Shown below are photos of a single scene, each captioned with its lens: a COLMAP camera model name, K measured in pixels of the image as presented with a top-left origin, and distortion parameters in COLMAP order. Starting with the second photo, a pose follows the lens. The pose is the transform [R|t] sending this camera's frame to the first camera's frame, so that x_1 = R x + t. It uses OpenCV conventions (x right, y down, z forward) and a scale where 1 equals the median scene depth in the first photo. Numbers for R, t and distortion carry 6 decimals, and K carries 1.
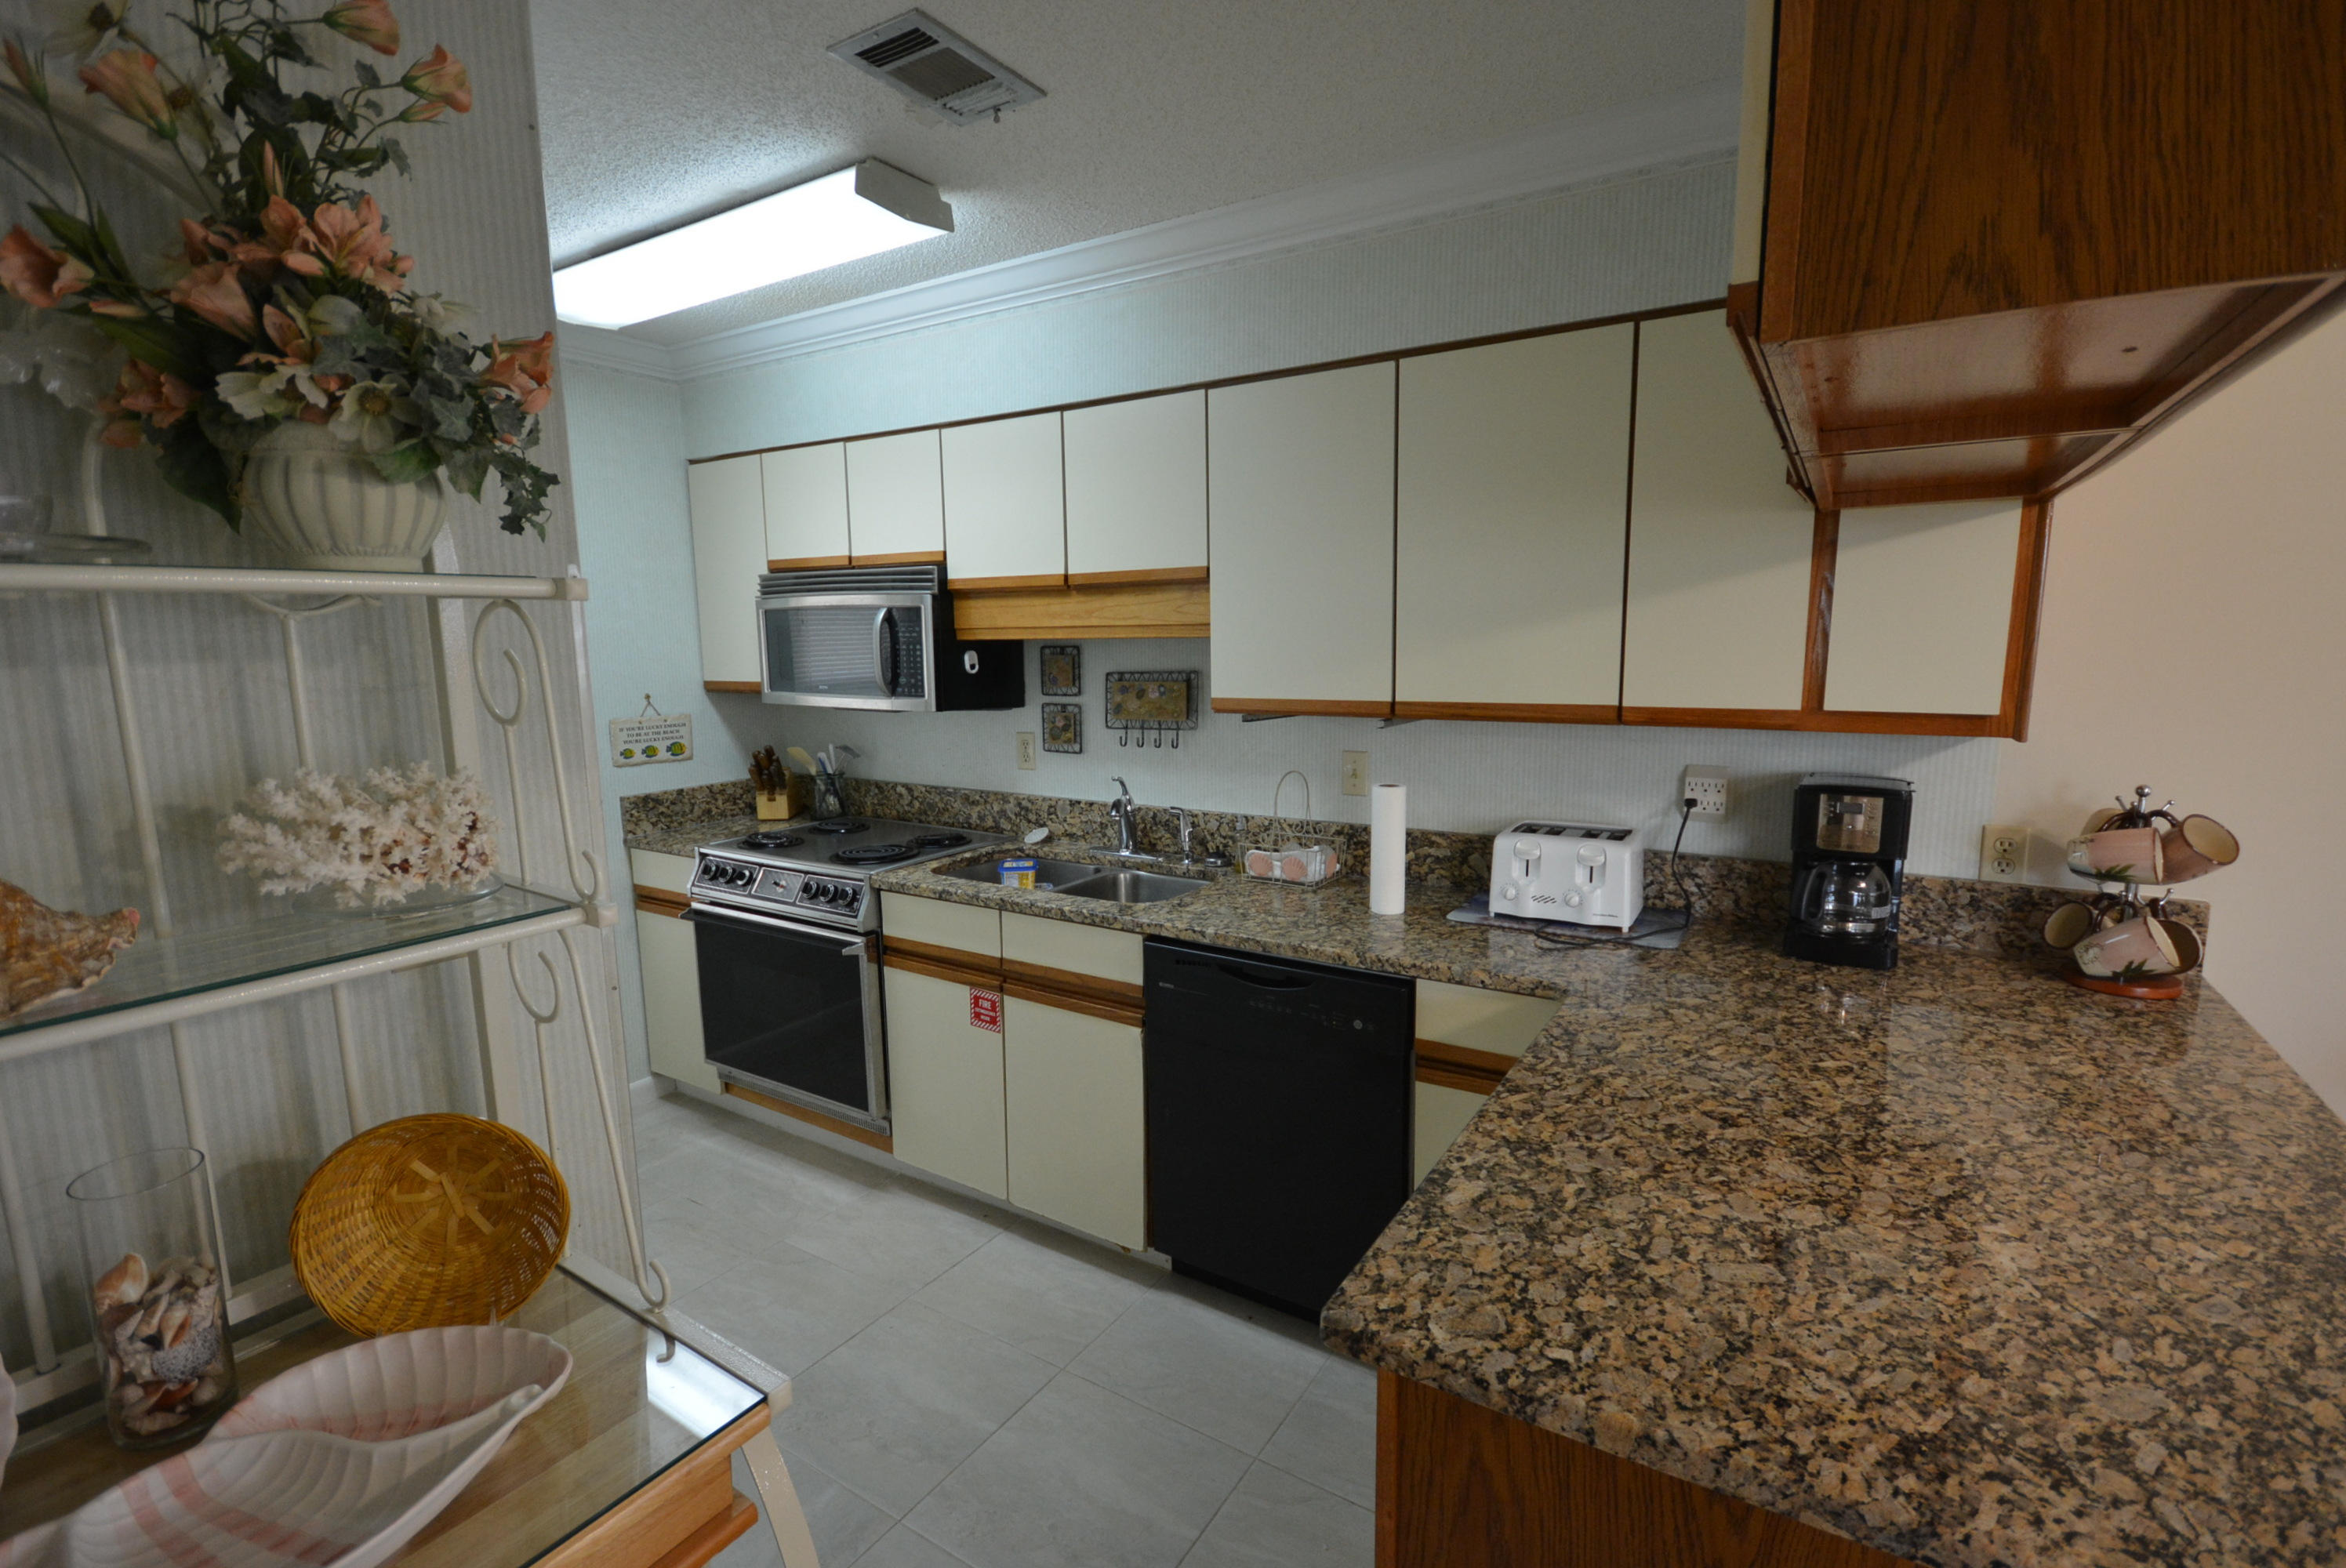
lens RADIAL K [[1092.8, 0, 1170.8], [0, 1092.8, 787.4], [0, 0, 1]] dist [0.007013, -0.001446]
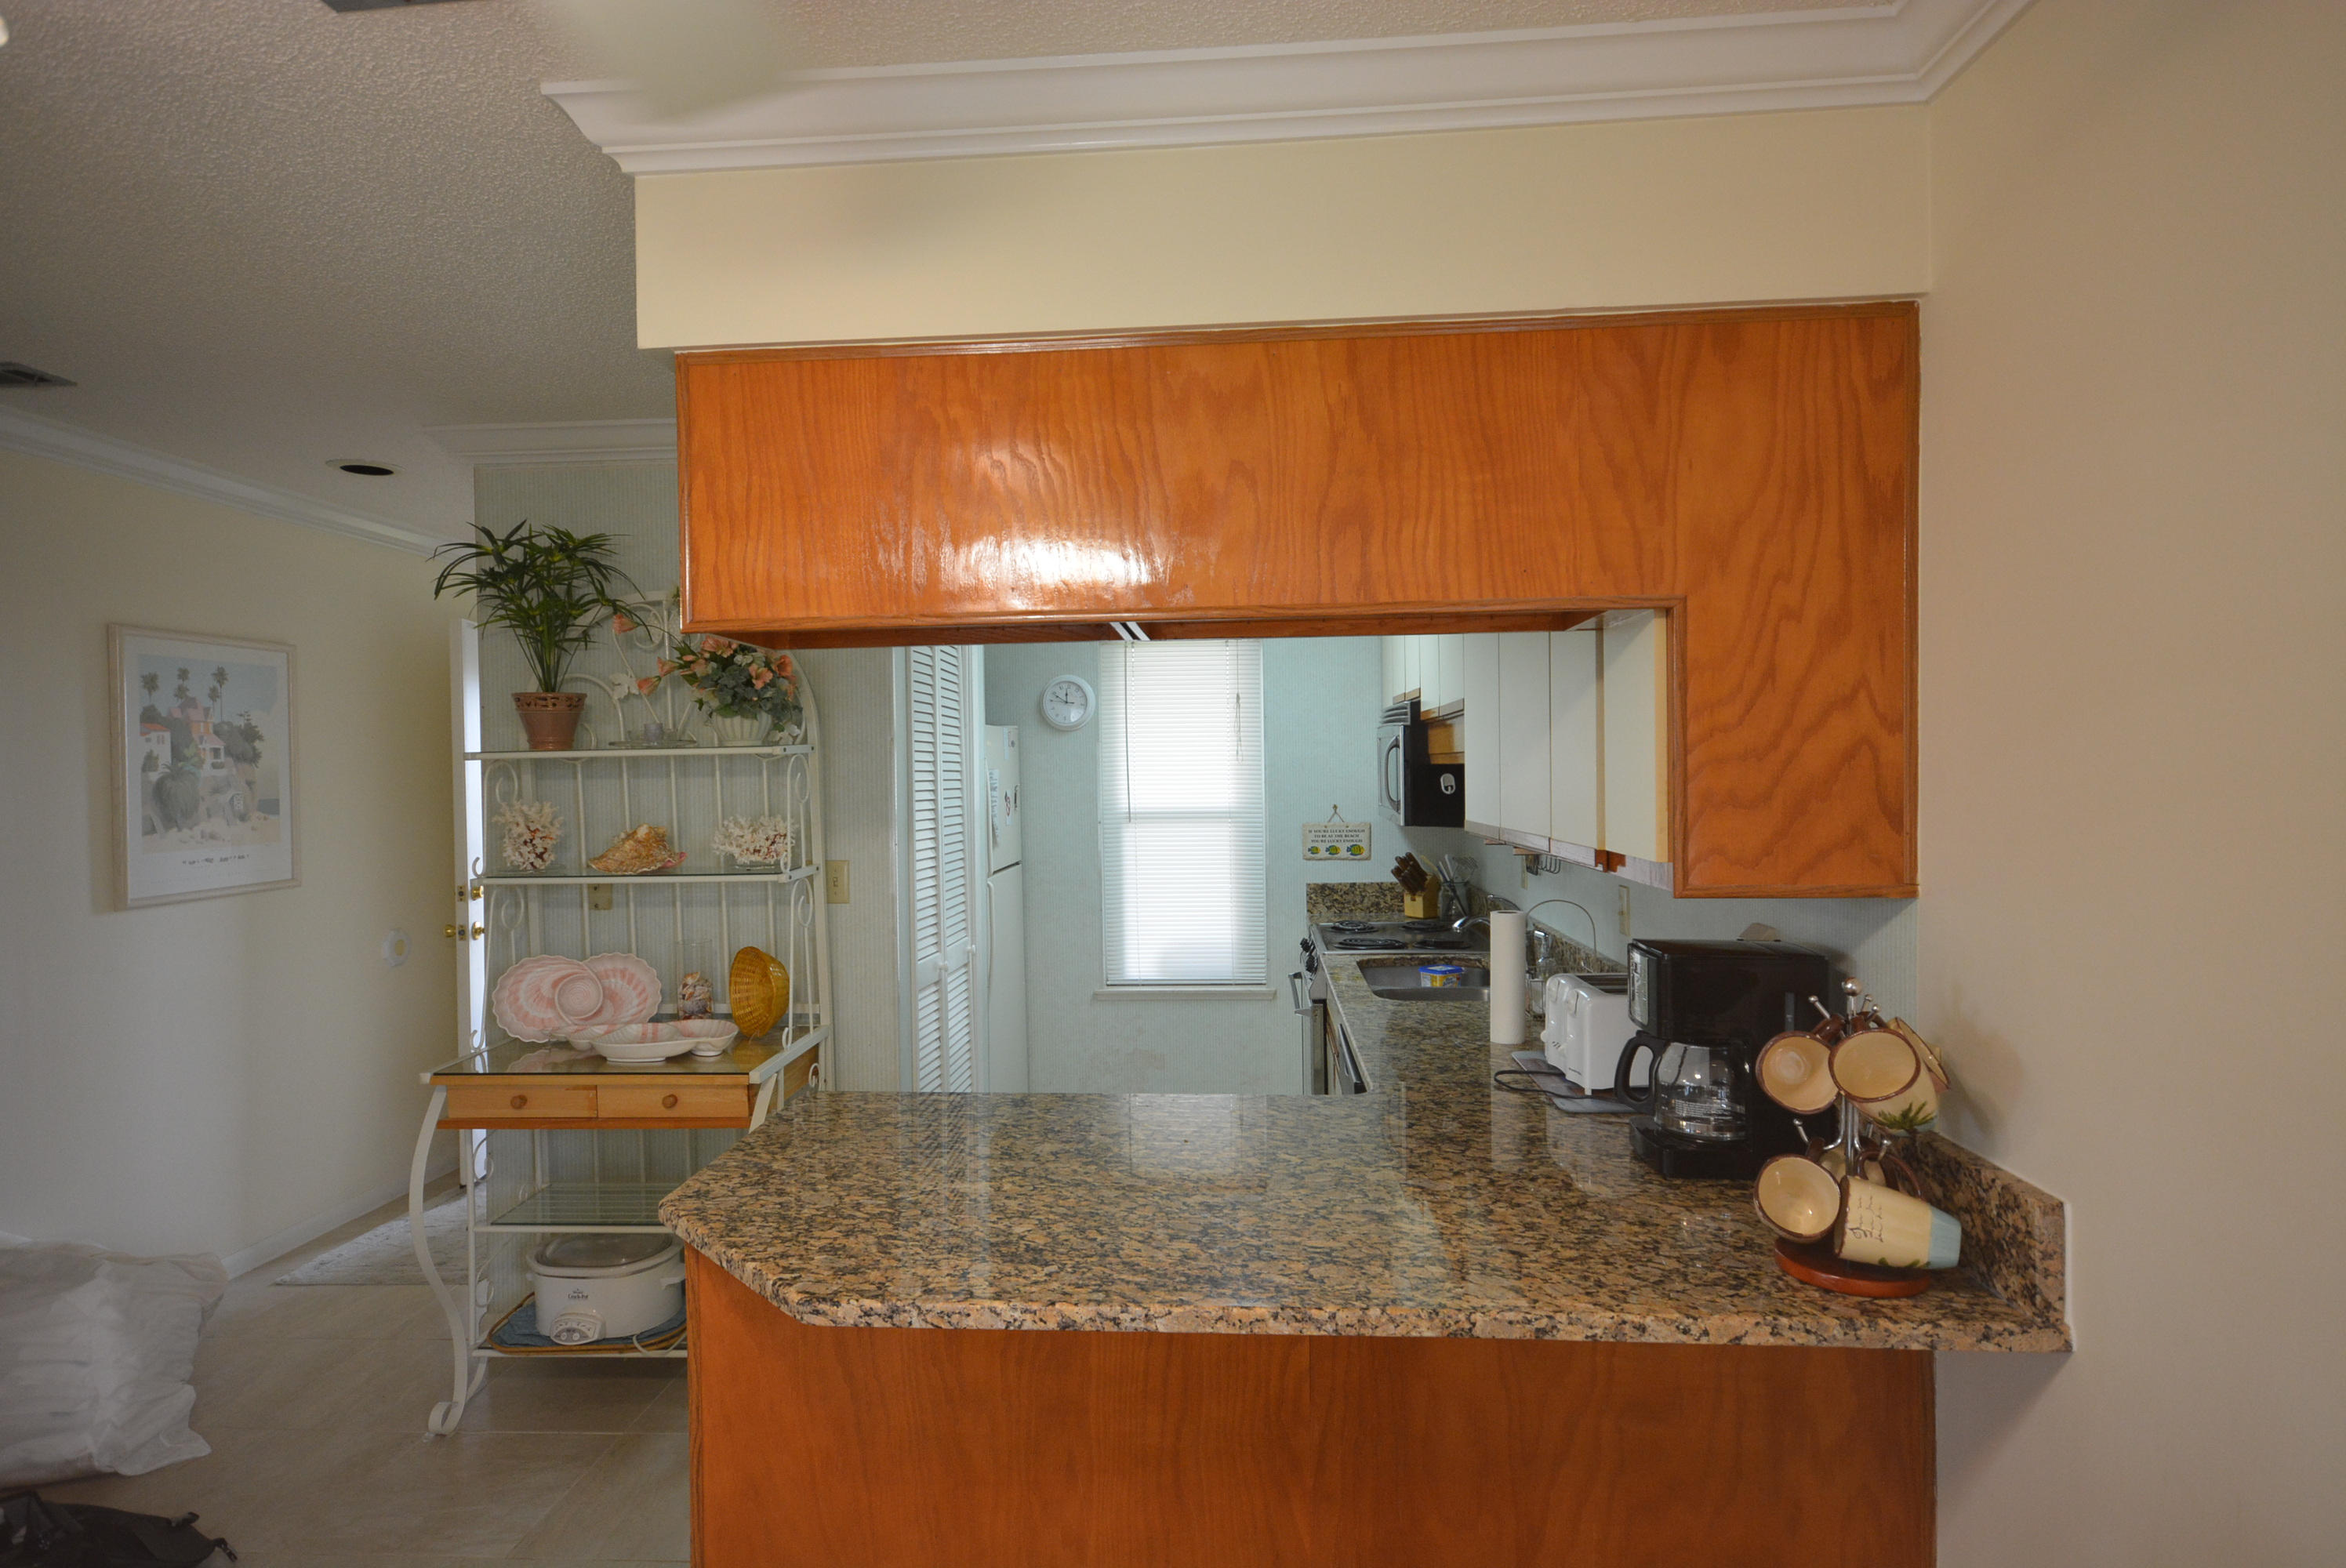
lens RADIAL K [[1279.6, 0, 1155.5], [0, 1279.6, 784.1], [0, 0, 1]] dist [0.007565, 0.005637]
pose [[0.464809, 0.016693, -0.885253, 0.773228], [-0.116402, 0.992296, -0.042406, -0.022565], [0.877726, 0.122756, 0.463172, 0.112304]]
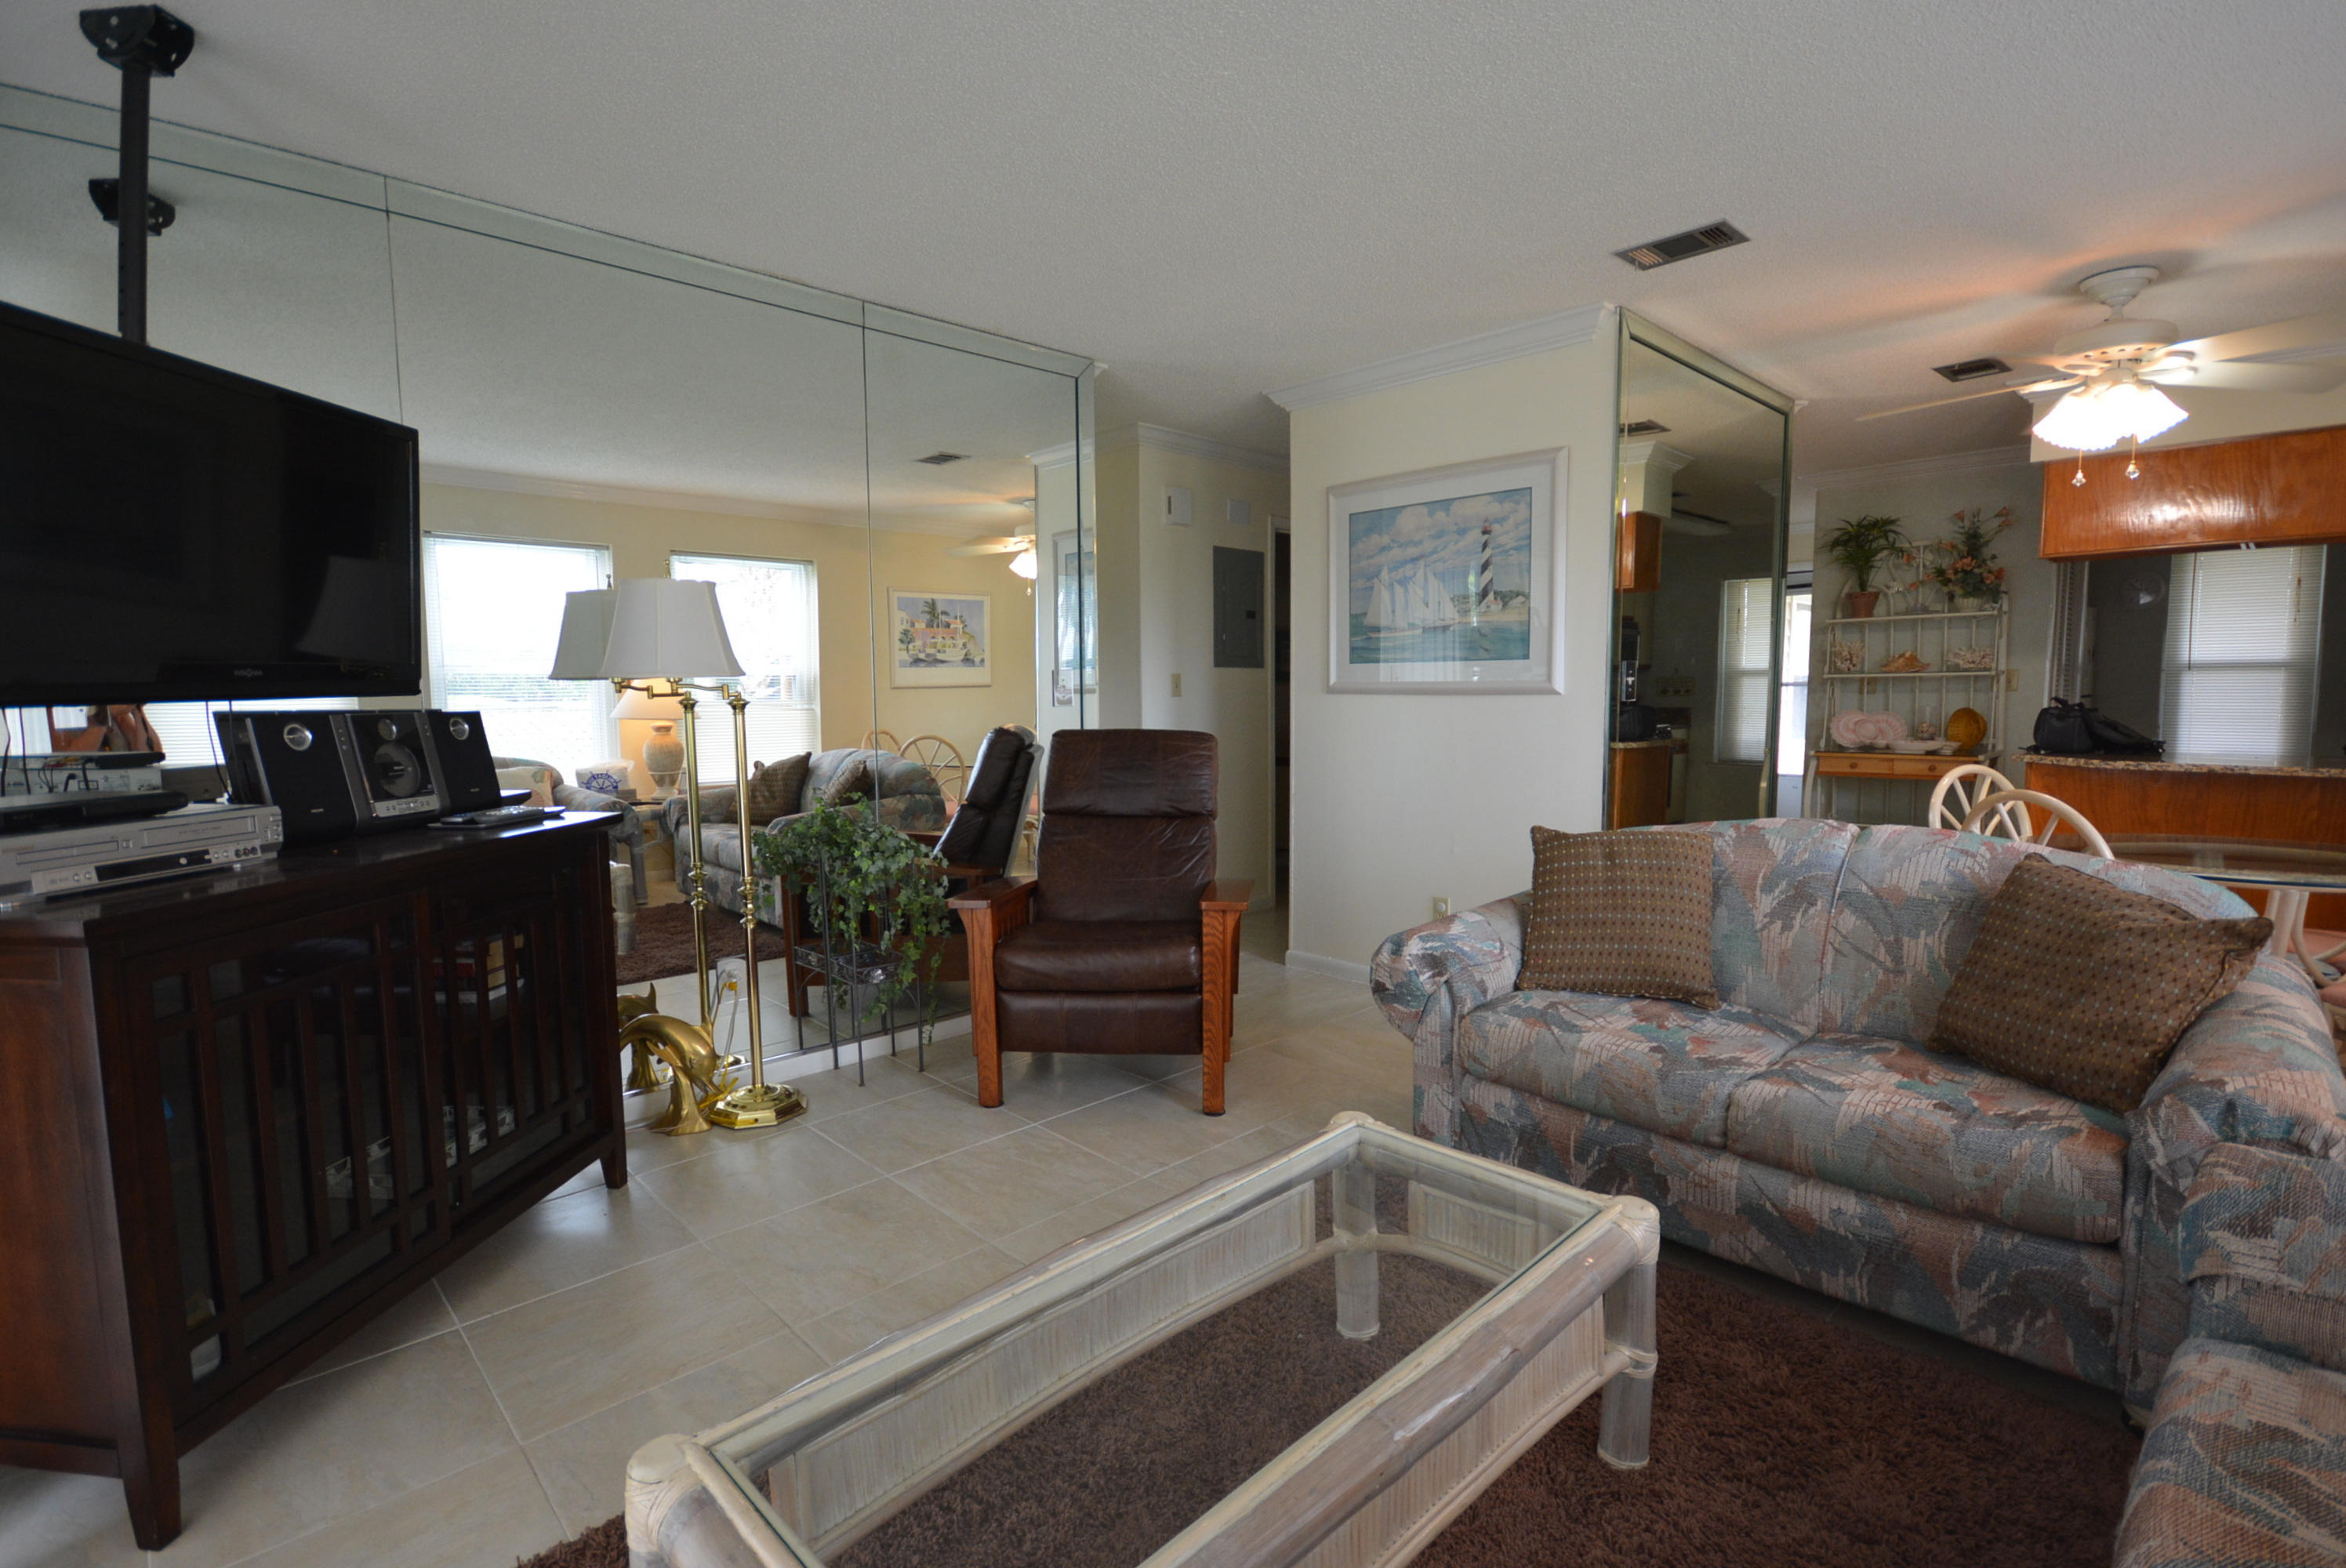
lens RADIAL K [[1092.8, 0, 1225.8], [0, 1092.8, 778.7], [0, 0, 1]] dist [0.007013, -0.001446]
pose [[-0.212048, 0.089111, -0.973188, 1.813845], [-0.139617, 0.982856, 0.120418, 0.171919], [0.967235, 0.161408, -0.195971, -0.515806]]
